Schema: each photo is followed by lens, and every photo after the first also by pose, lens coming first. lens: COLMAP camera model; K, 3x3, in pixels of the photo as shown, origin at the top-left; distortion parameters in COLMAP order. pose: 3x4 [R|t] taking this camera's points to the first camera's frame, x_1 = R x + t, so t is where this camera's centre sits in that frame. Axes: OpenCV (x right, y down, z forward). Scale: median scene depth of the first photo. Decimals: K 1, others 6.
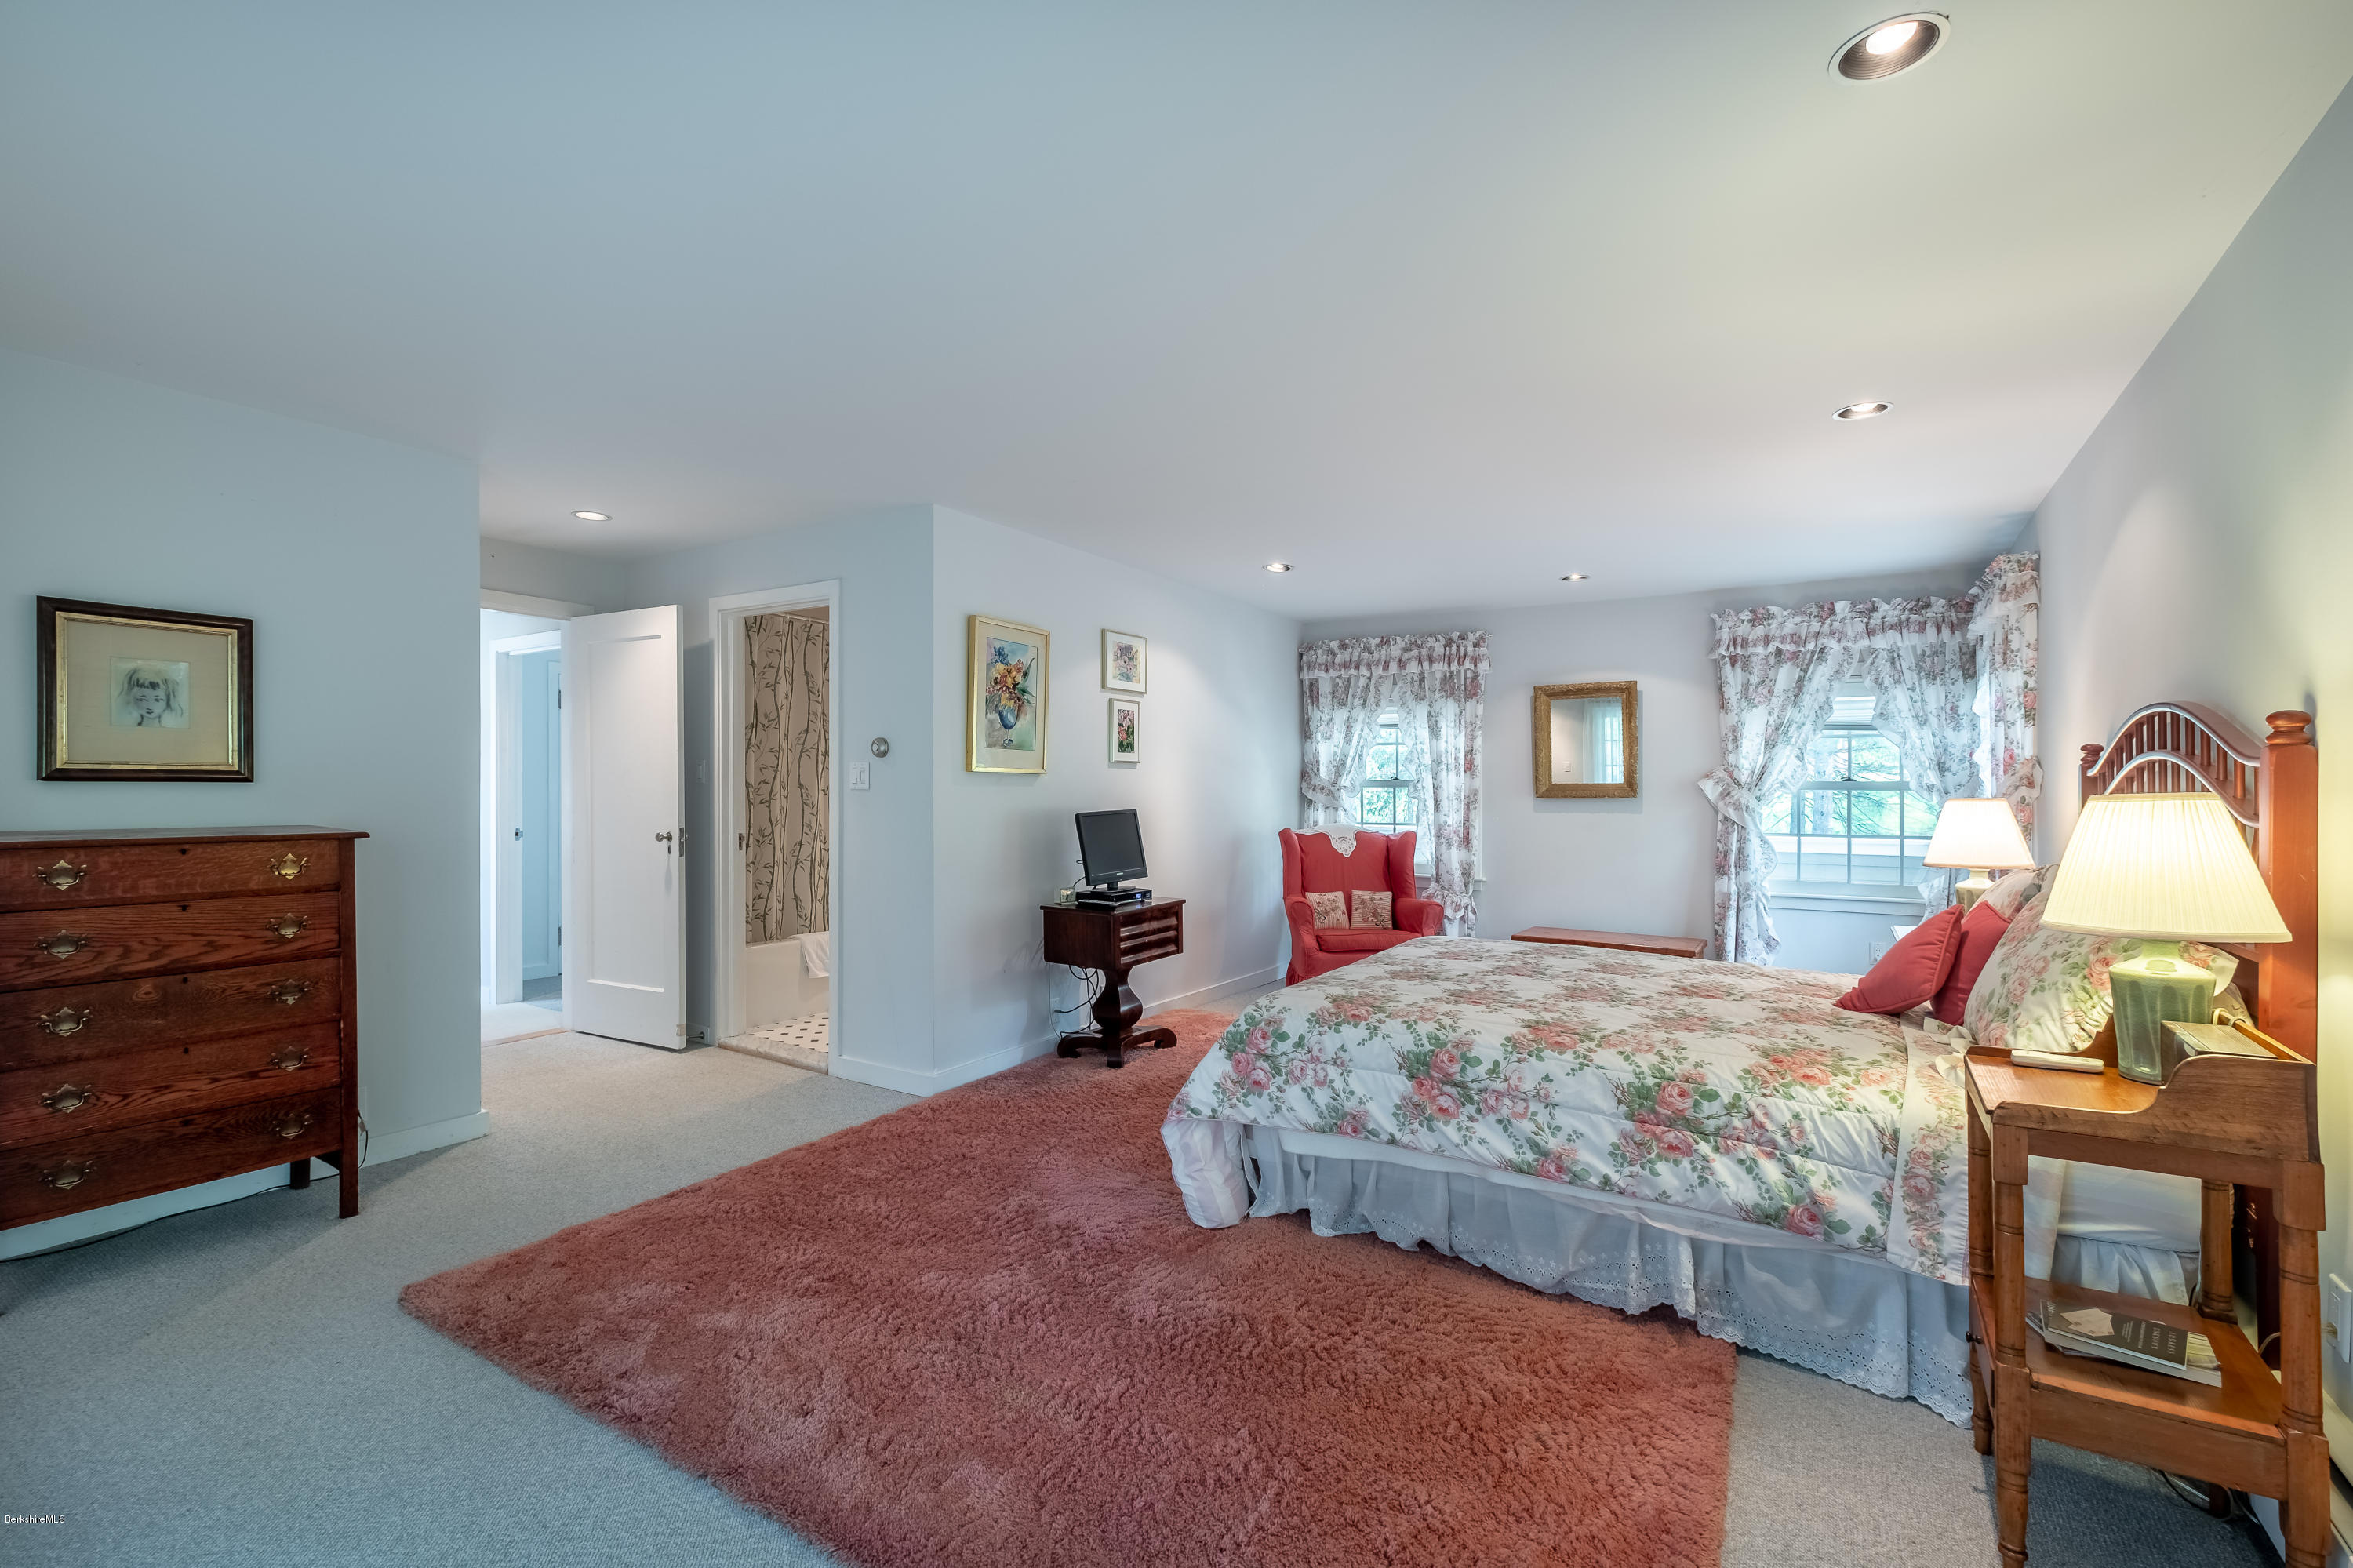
lens RADIAL K [[1064.9, 0, 1229.0], [0, 1064.9, 774.3], [0, 0, 1]] dist [-0.006108, 0.001058]
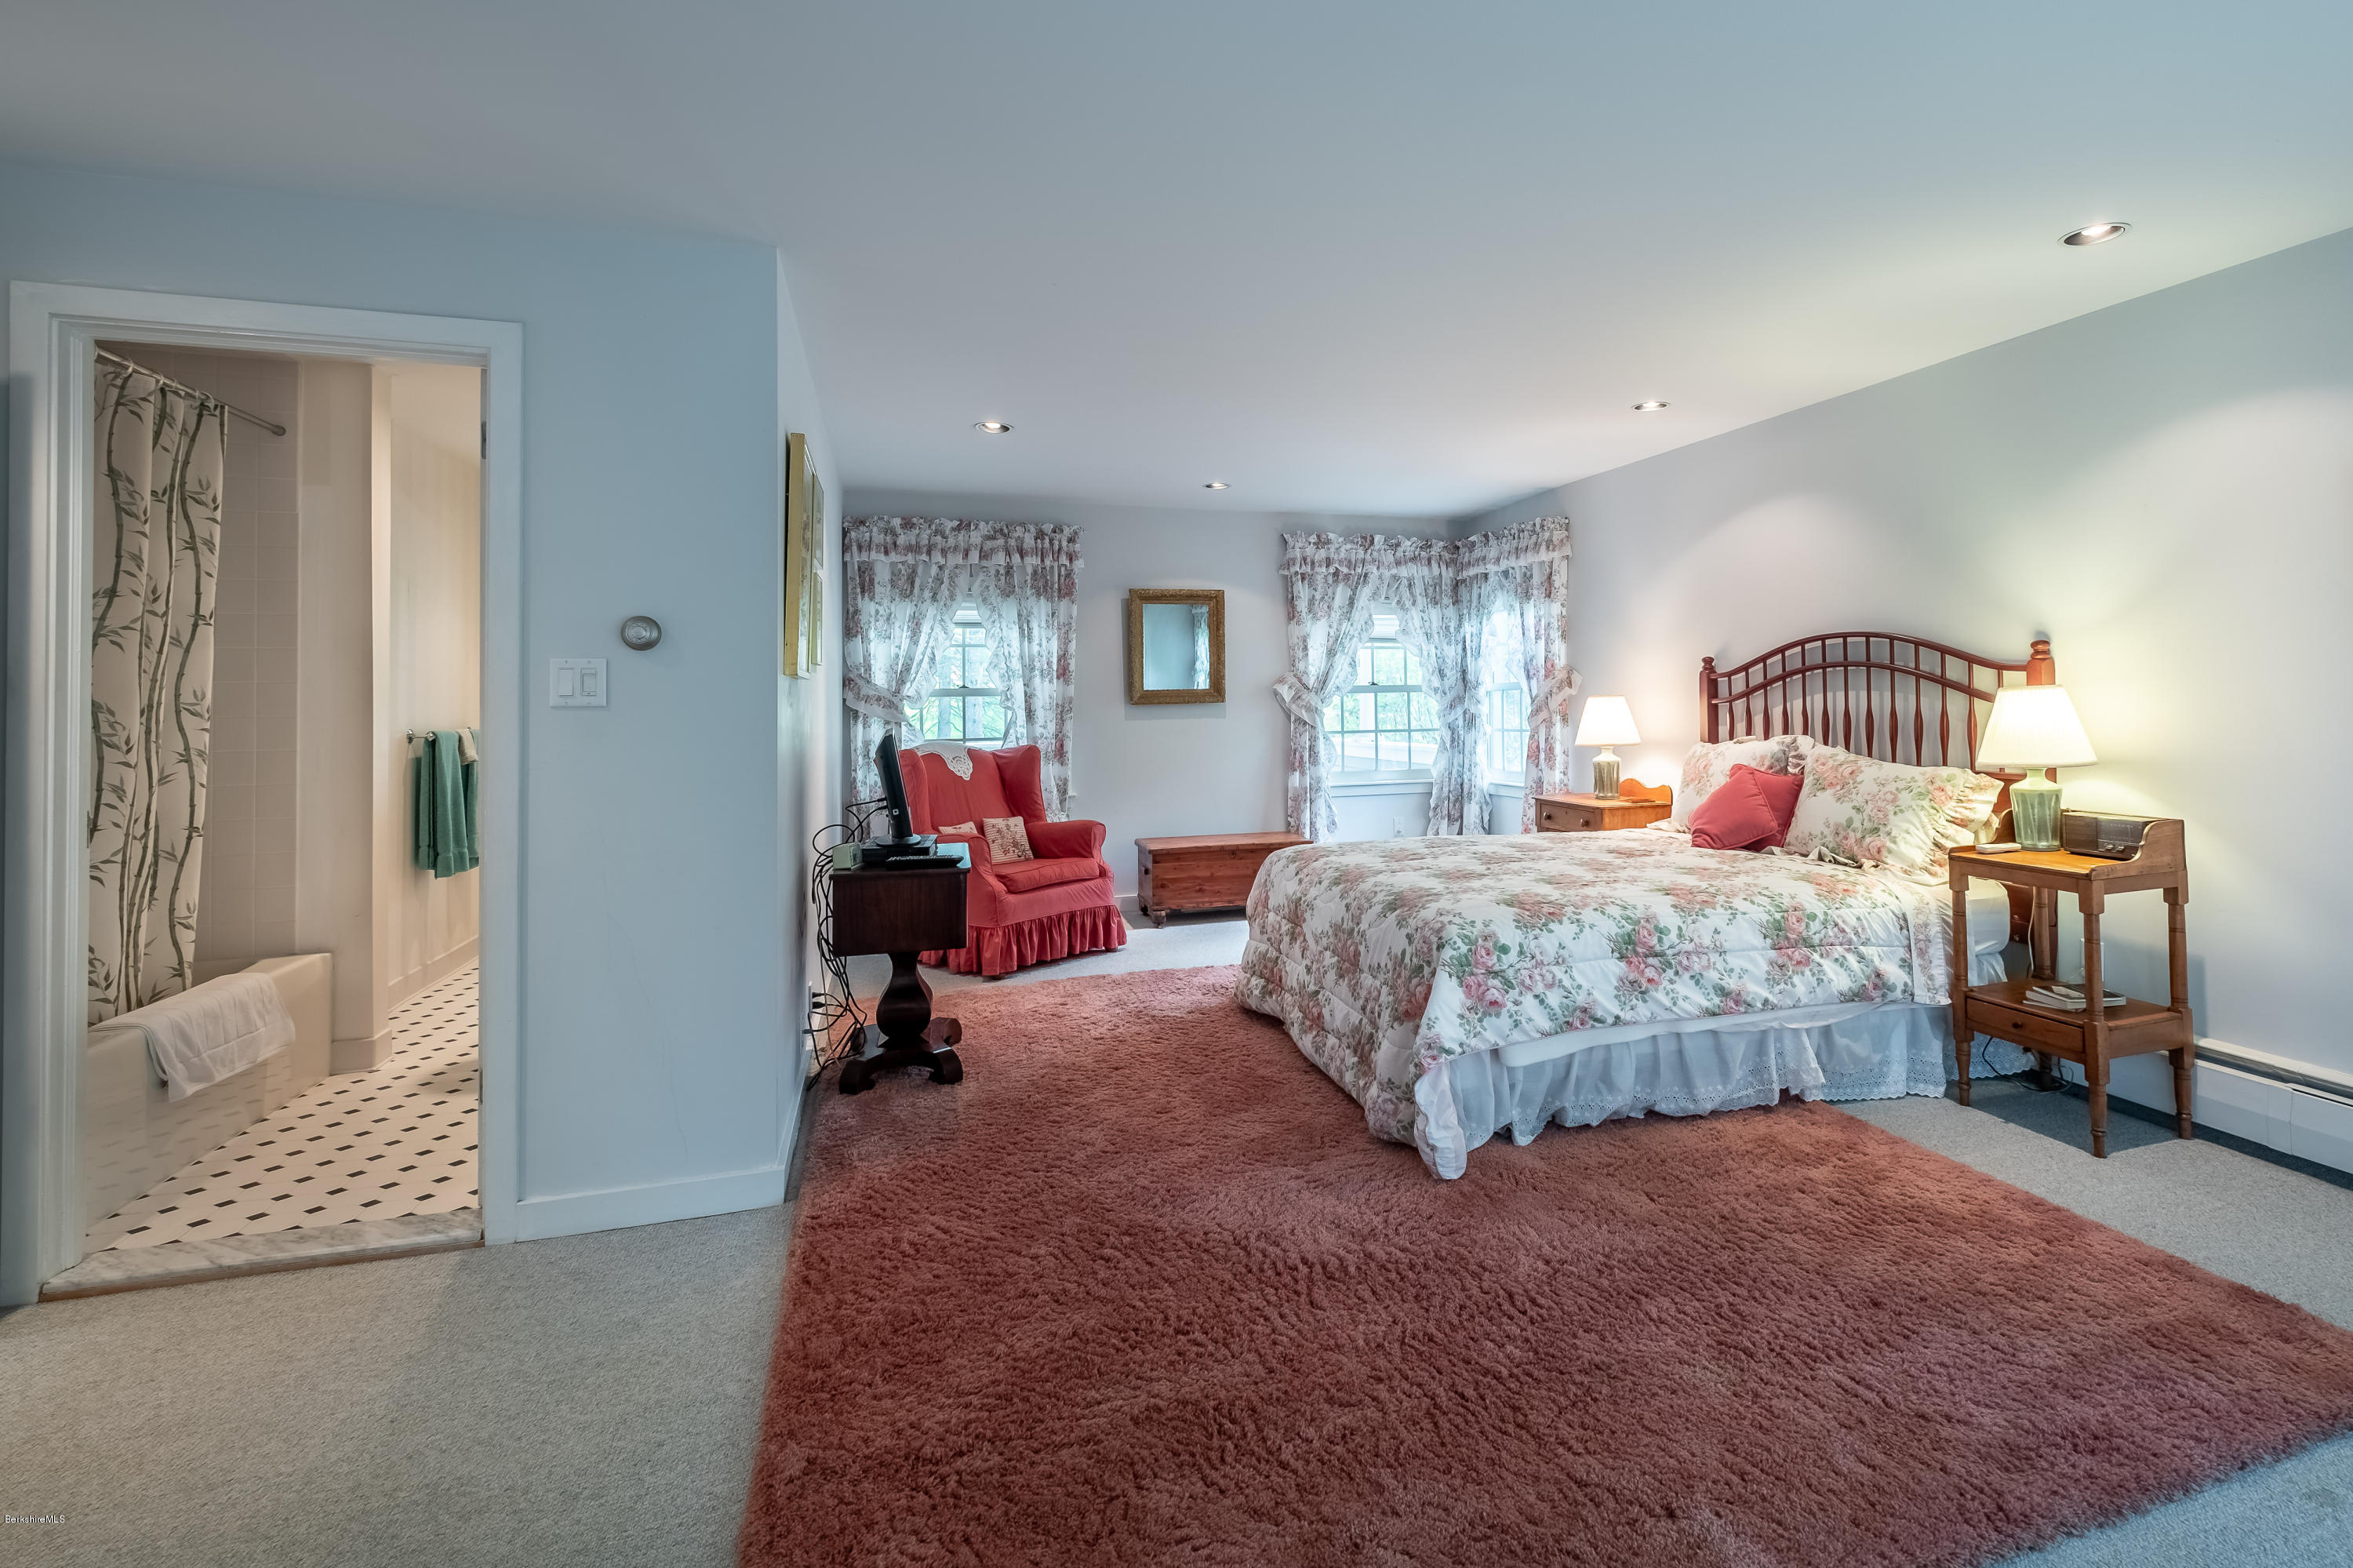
lens RADIAL K [[1147.6, 0, 1246.1], [0, 1147.6, 667.2], [0, 0, 1]] dist [-0.001610, -0.000054]
pose [[0.629703, 0.006865, 0.776805, -0.524601], [0.005343, 0.999899, -0.013168, 0.002552], [-0.776817, 0.012443, 0.629603, 0.305163]]
